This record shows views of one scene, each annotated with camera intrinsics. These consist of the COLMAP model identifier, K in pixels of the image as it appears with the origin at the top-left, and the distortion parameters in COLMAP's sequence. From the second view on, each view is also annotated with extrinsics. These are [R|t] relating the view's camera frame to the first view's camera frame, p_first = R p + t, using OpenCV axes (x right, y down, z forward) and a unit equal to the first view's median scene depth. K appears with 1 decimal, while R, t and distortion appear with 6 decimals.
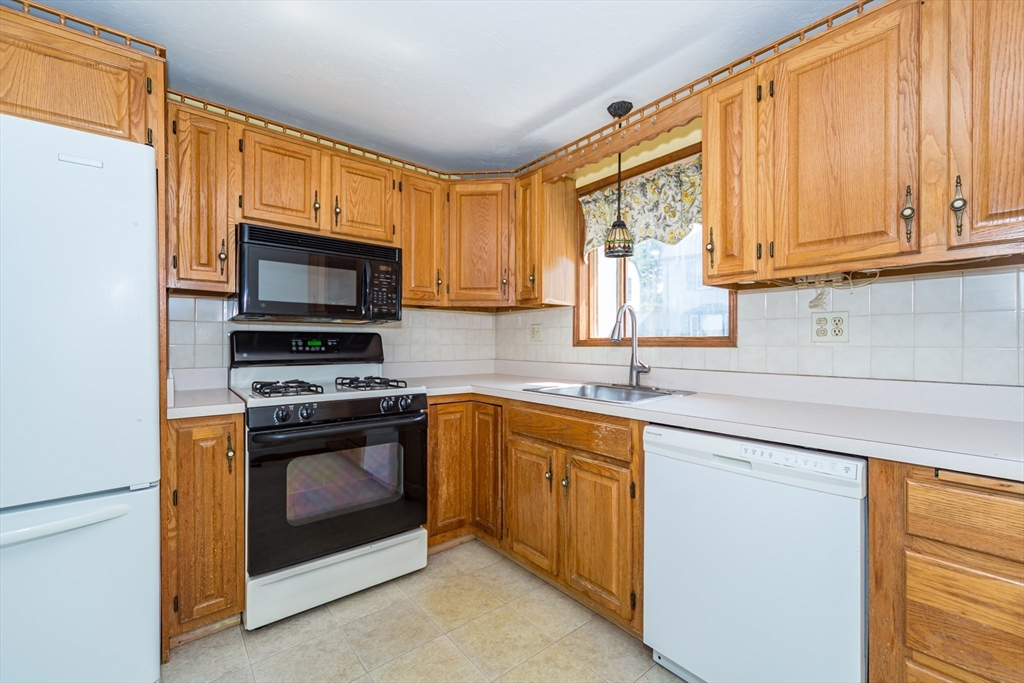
lens RADIAL K [[424.3, 0, 517.4], [0, 424.3, 343.2], [0, 0, 1]] dist [0.004310, -0.000282]
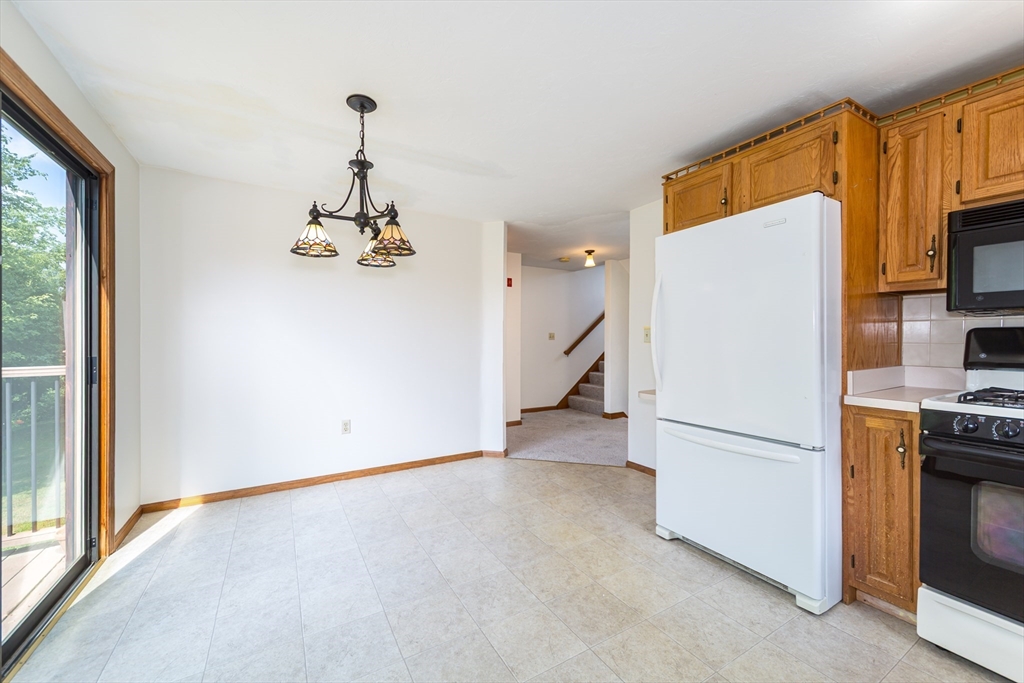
lens RADIAL K [[399.9, 0, 510.3], [0, 399.9, 341.8], [0, 0, 1]] dist [0.002195, 0.000115]
pose [[-0.169674, 0.006496, -0.985479, 0.387355], [-0.000390, 0.999978, 0.006659, -0.006112], [0.985500, 0.001514, -0.169668, 0.206526]]
